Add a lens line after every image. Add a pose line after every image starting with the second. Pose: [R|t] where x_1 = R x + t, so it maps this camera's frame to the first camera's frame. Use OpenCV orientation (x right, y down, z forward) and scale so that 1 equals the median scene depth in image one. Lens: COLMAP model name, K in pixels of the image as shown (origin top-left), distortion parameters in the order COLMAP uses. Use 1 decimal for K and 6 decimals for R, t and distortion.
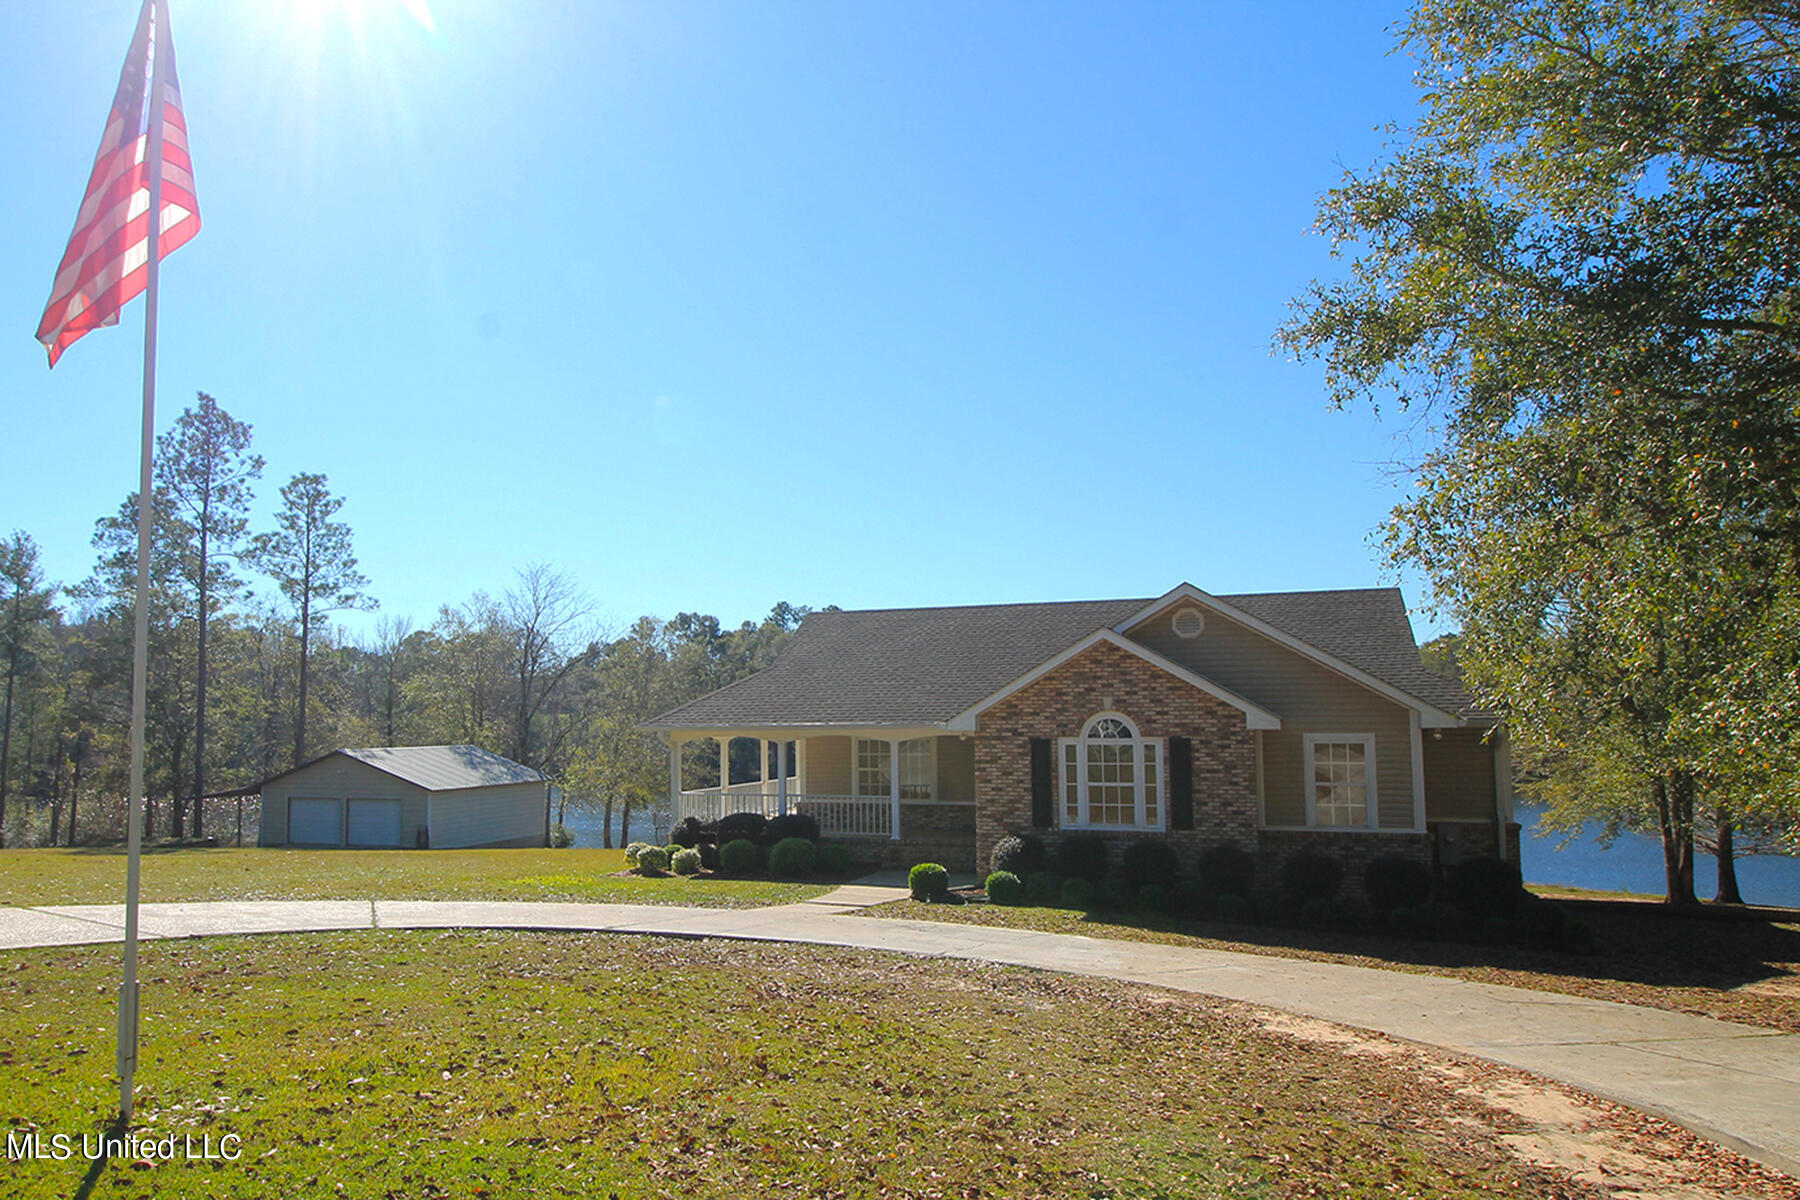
lens RADIAL K [[1155.9, 0, 899.3], [0, 1155.9, 624.6], [0, 0, 1]] dist [0.001782, -0.000583]
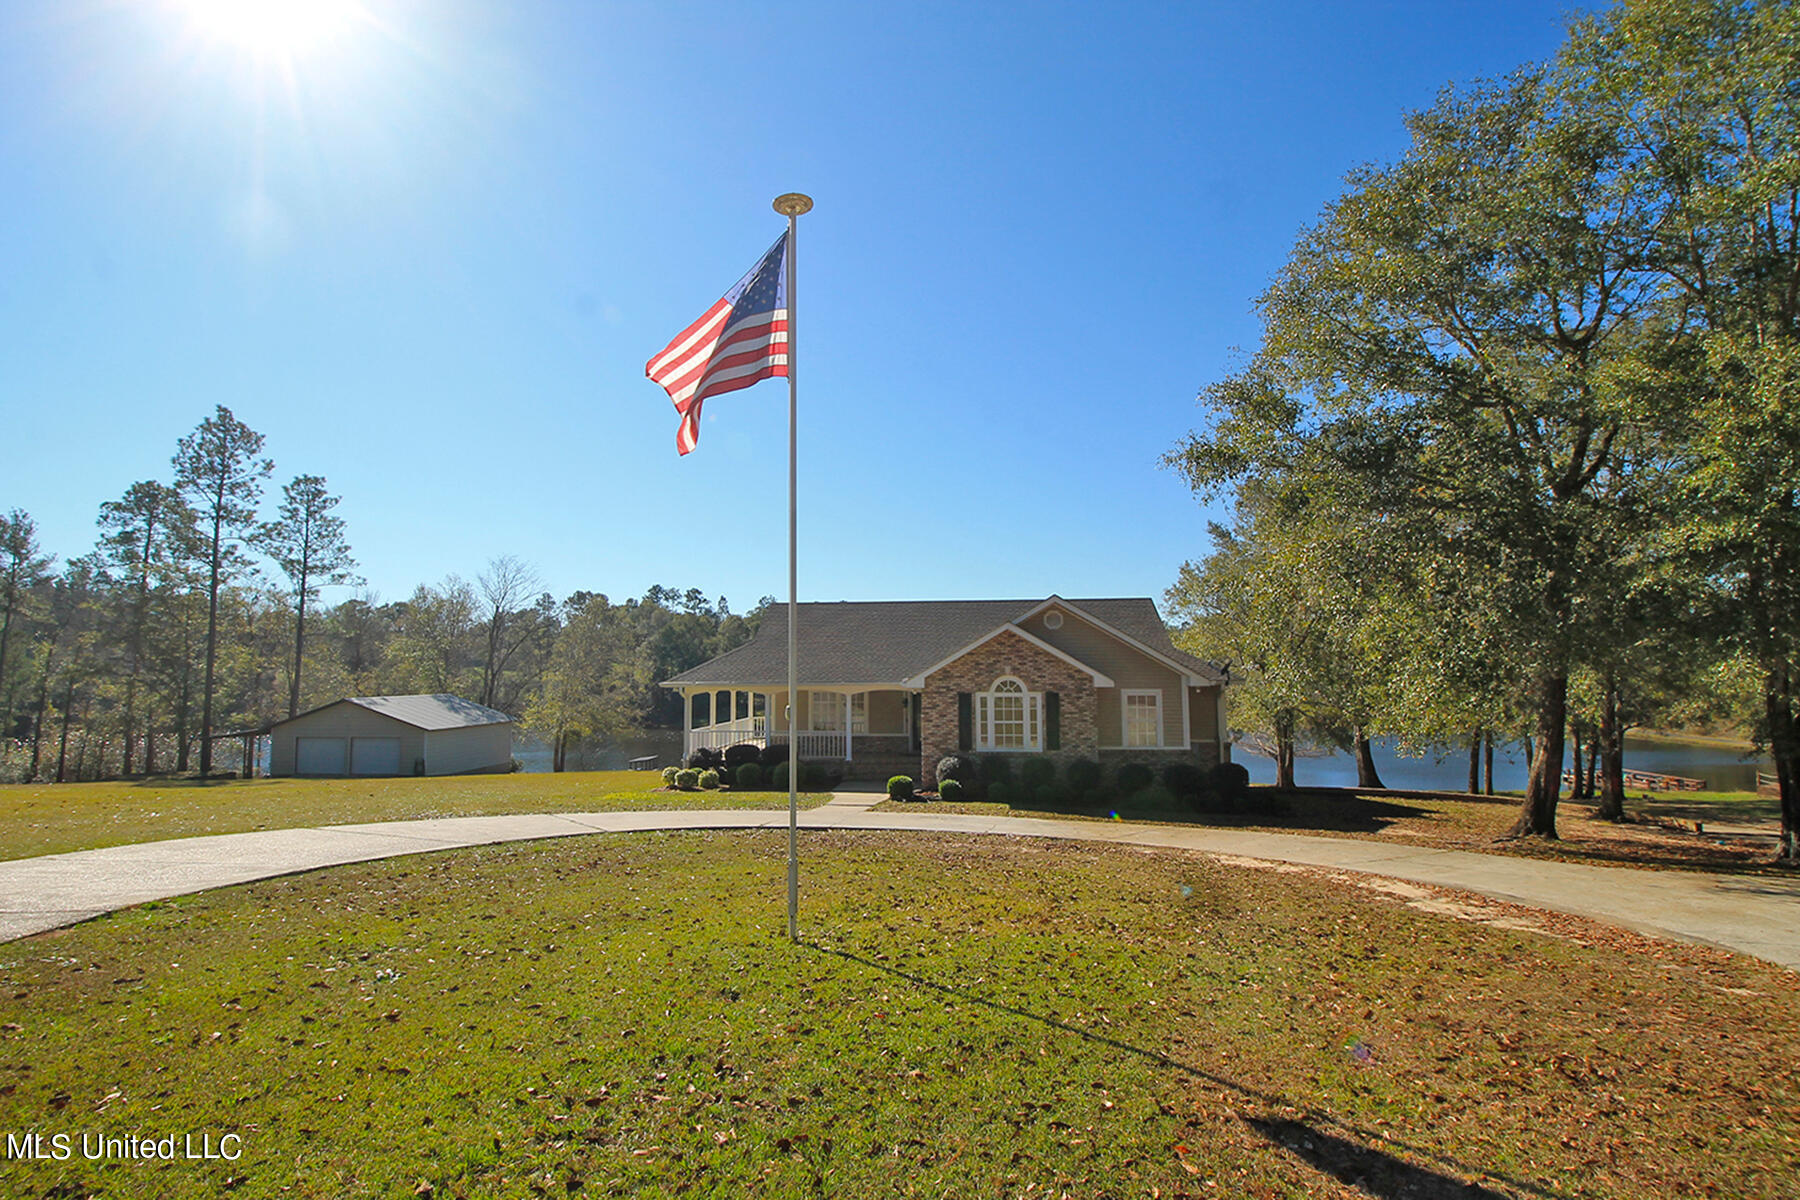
lens RADIAL K [[843.2, 0, 896.0], [0, 843.2, 584.5], [0, 0, 1]] dist [0.003800, -0.015148]
pose [[0.967570, 0.028493, 0.250991, -0.138646], [-0.024119, 0.999499, -0.020487, -0.011354], [-0.251449, 0.013769, 0.967773, -0.038146]]
